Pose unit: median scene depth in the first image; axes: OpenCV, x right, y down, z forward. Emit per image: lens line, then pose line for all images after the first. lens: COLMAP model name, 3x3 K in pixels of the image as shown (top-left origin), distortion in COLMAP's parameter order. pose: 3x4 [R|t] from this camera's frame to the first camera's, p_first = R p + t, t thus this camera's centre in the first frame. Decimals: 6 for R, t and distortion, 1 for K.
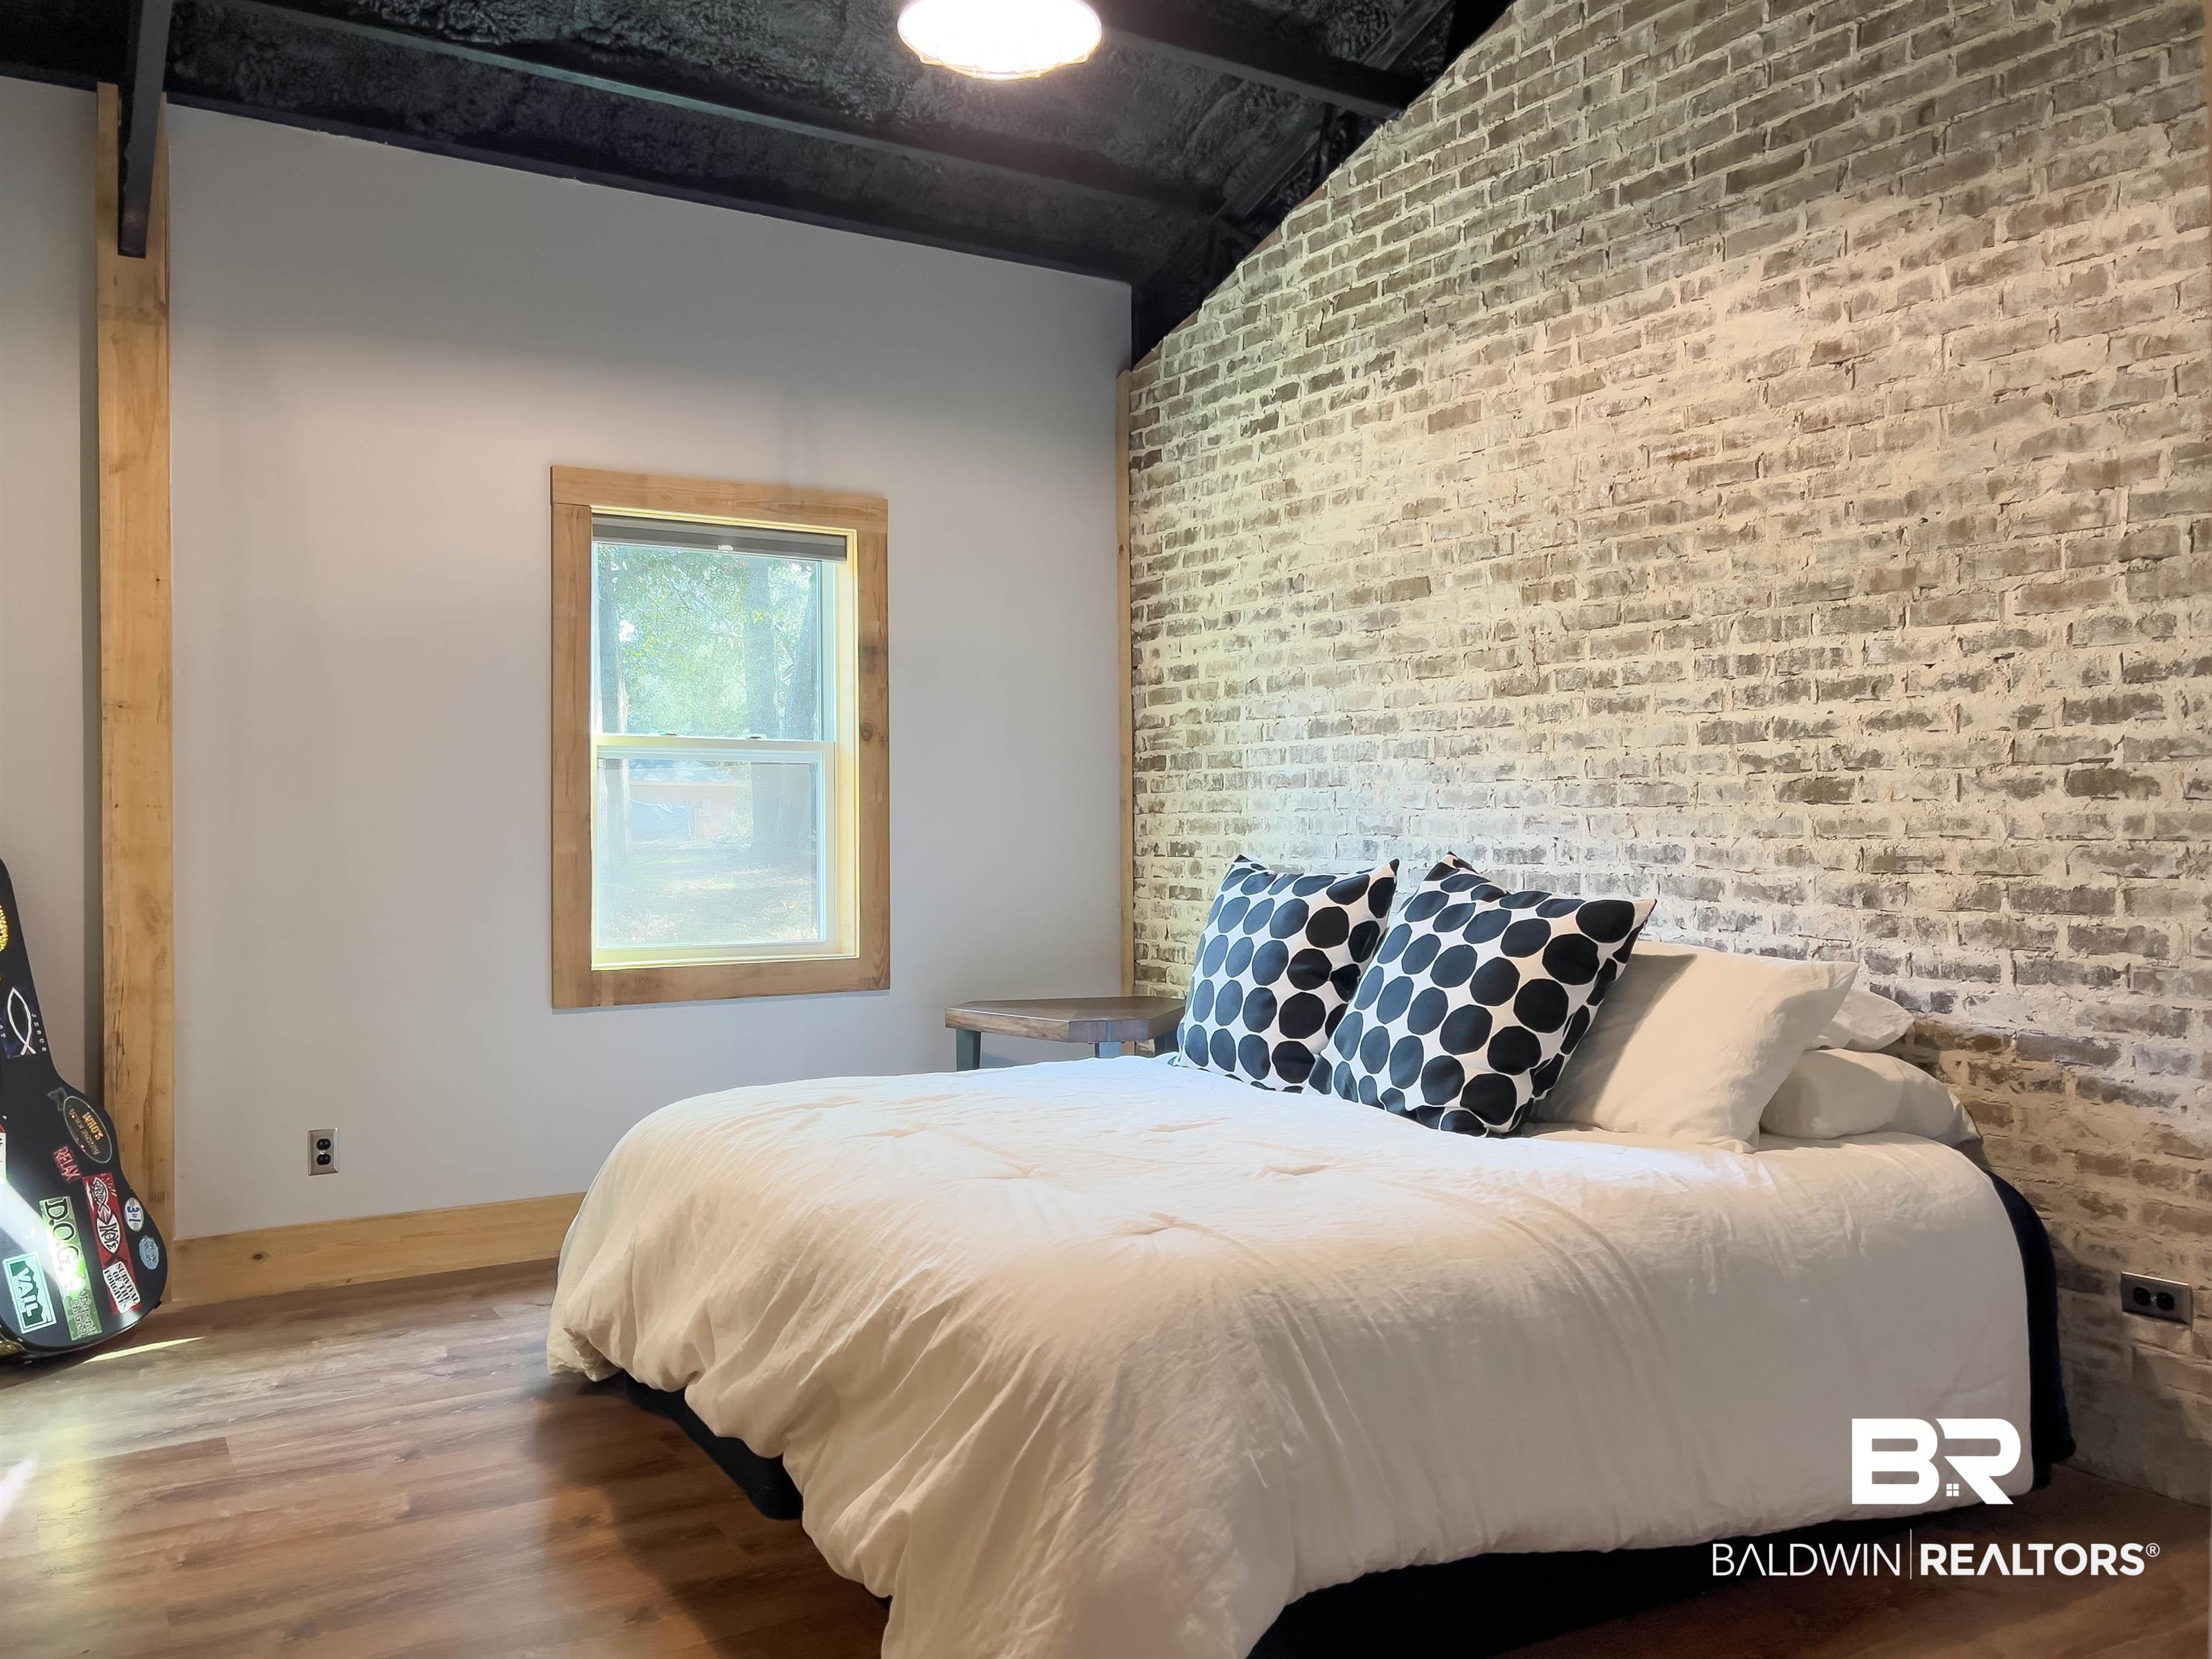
lens RADIAL K [[1691.0, 0, 1103.8], [0, 1691.0, 833.5], [0, 0, 1]] dist [-0.012927, 0.004946]
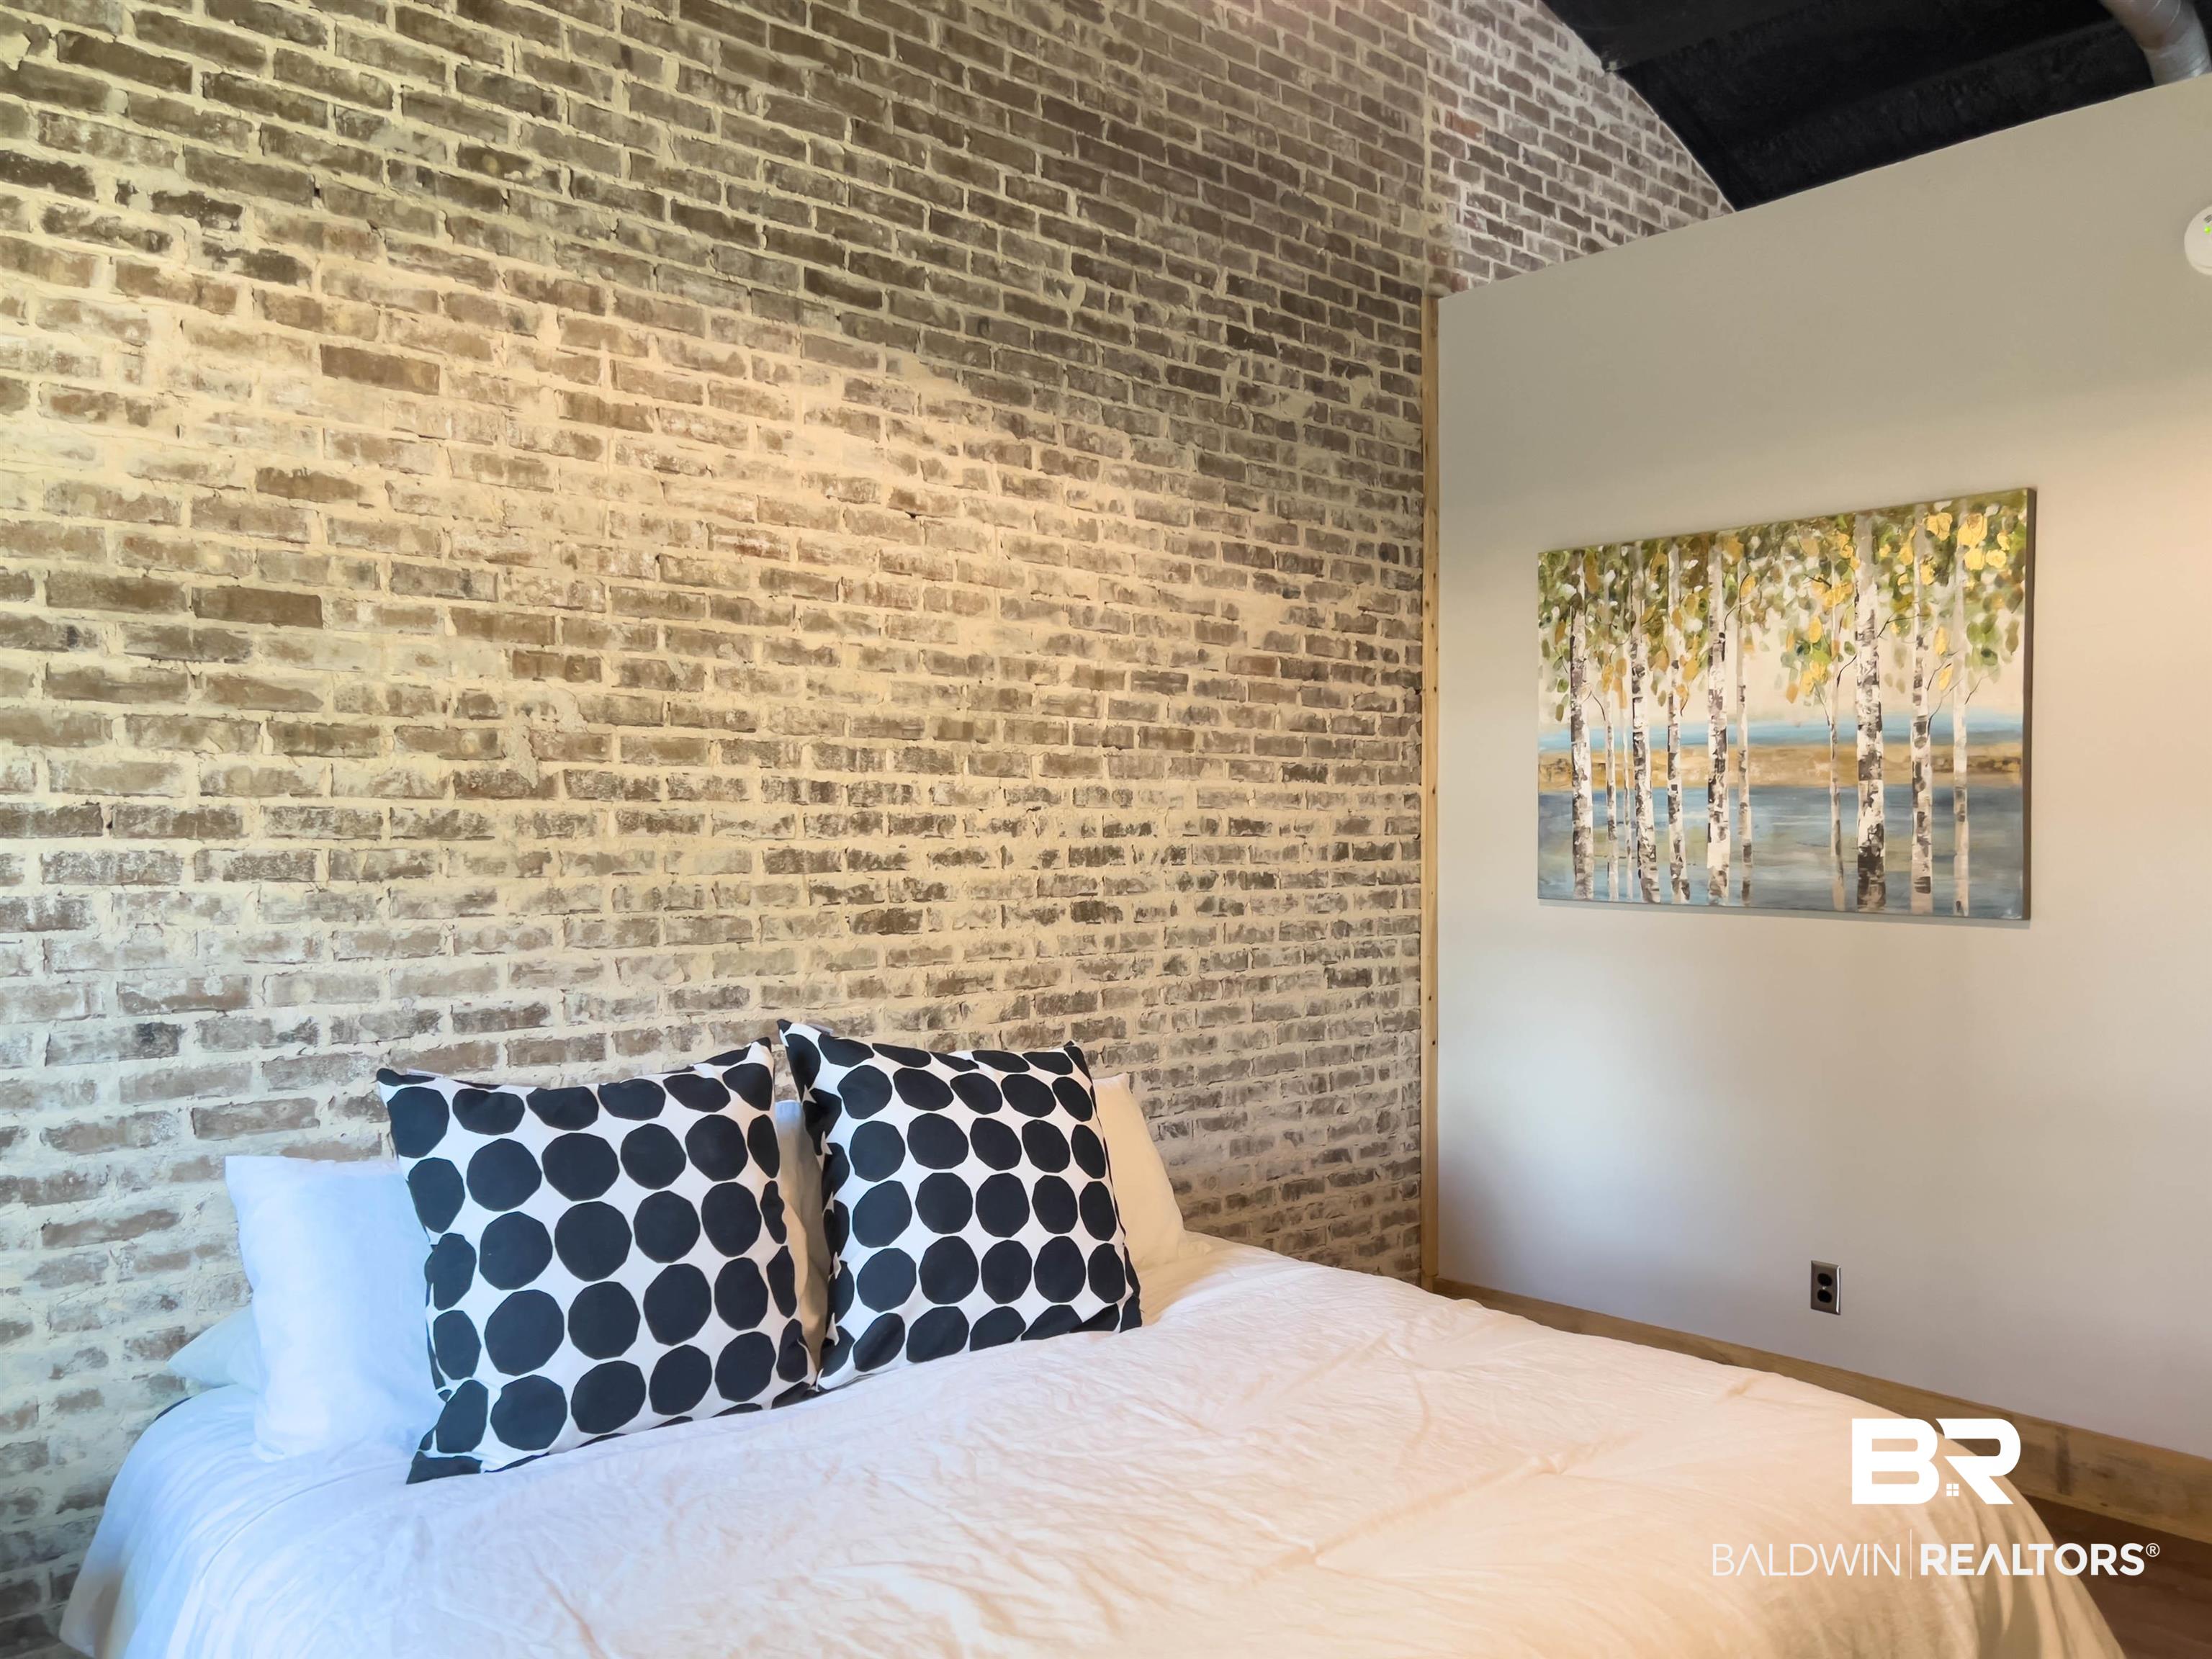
lens RADIAL K [[1691.0, 0, 1100.6], [0, 1691.0, 821.2], [0, 0, 1]] dist [-0.012927, 0.004946]
pose [[-0.158643, 0.001116, 0.987335, -0.577109], [-0.000020, 0.999999, -0.001134, -0.080082], [-0.987336, -0.000200, -0.158643, 0.970888]]
